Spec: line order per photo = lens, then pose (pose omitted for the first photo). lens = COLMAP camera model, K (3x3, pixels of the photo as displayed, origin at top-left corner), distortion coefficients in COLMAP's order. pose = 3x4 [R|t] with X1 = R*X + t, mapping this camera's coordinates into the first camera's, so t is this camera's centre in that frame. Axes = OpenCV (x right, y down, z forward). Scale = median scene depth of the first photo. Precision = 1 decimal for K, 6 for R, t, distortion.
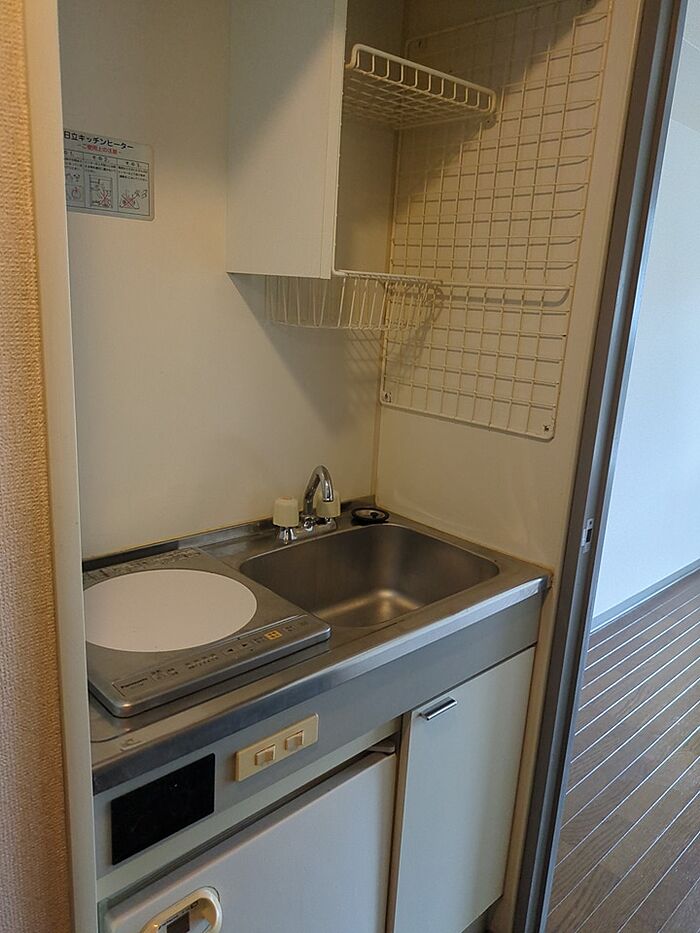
lens RADIAL K [[698.4, 0, 347.7], [0, 698.4, 468.6], [0, 0, 1]] dist [0.020480, -0.029180]
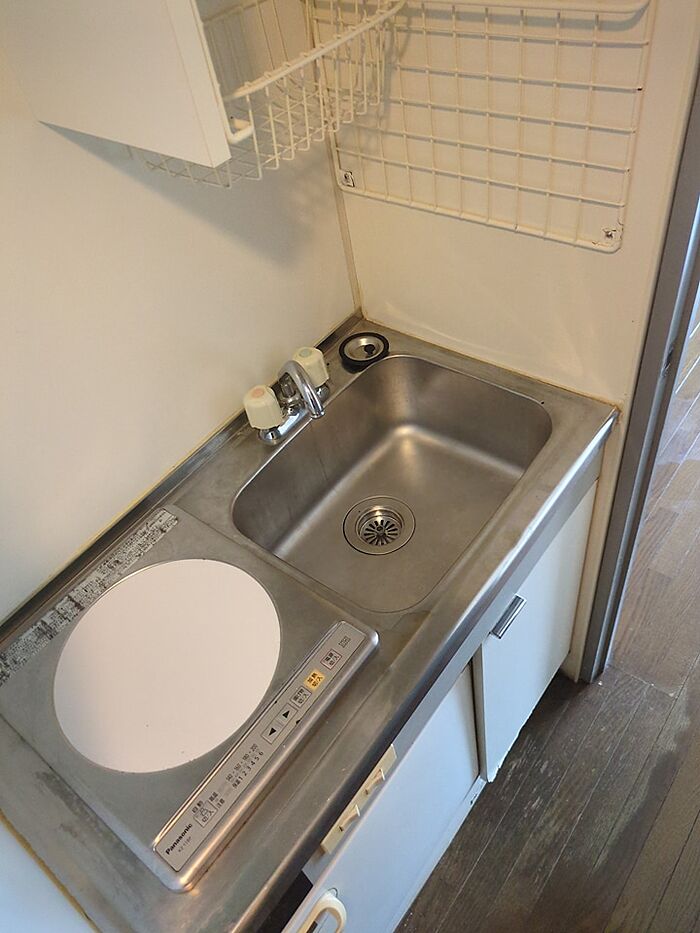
lens RADIAL K [[698.4, 0, 352.5], [0, 698.4, 467.6], [0, 0, 1]] dist [0.020480, -0.029180]
pose [[0.966685, -0.252511, -0.041942, 0.020620], [0.233622, 0.803399, 0.547696, -0.263959], [-0.104603, -0.539247, 0.835626, 0.312528]]
